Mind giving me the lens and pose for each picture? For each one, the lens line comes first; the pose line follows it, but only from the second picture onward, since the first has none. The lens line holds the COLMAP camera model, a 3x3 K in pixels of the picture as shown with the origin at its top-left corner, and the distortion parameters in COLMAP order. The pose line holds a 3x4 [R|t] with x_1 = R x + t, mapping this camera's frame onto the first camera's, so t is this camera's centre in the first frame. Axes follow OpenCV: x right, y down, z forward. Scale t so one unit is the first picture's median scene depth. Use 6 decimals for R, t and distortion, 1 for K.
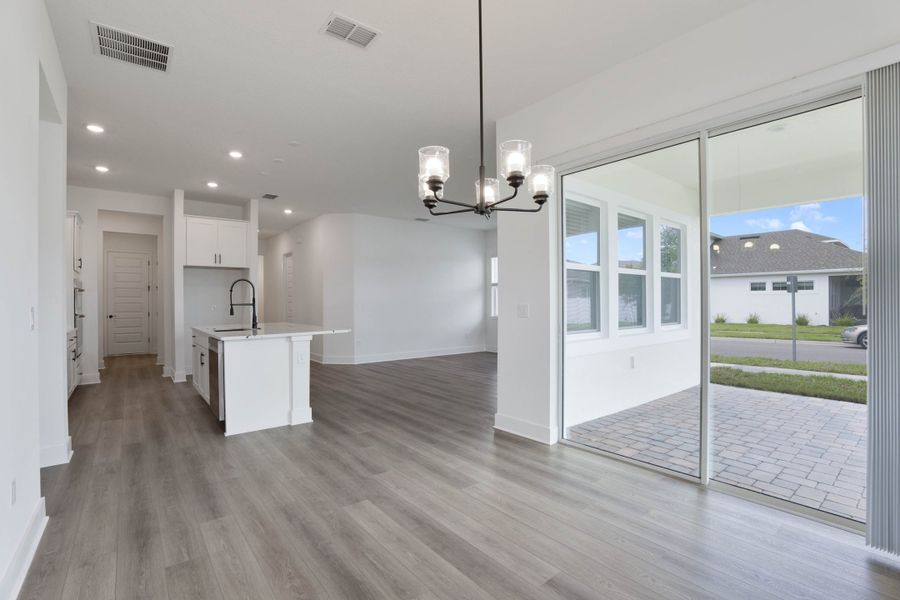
lens RADIAL K [[408.9, 0, 457.3], [0, 408.9, 302.7], [0, 0, 1]] dist [-0.062115, 0.024318]
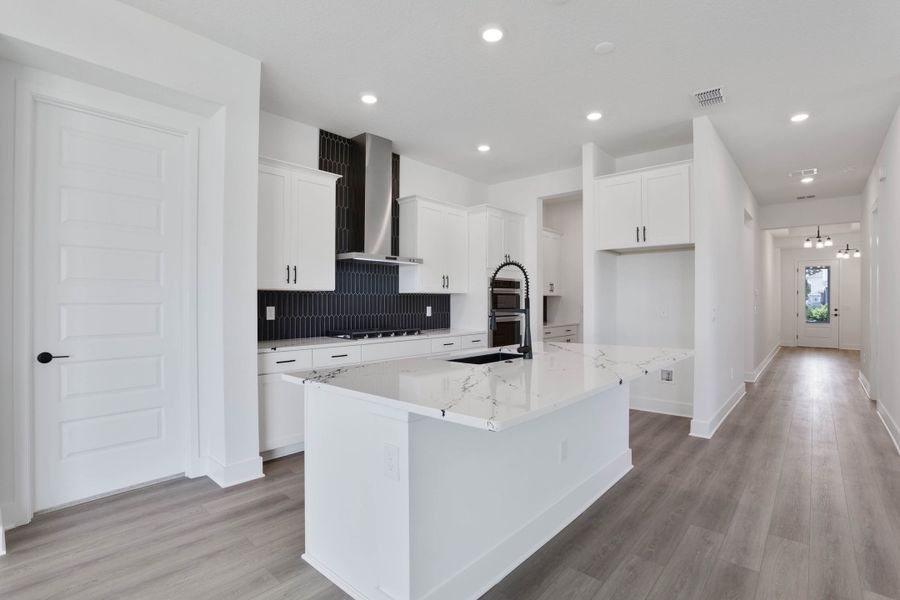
lens RADIAL K [[419.4, 0, 450.0], [0, 419.4, 300.0], [0, 0, 1]] dist [-0.044441, 0.010958]
pose [[0.151572, 0.005689, -0.988430, -0.001369], [-0.006119, 0.999970, 0.004817, -0.007723], [0.988427, 0.005318, 0.151602, 0.541255]]
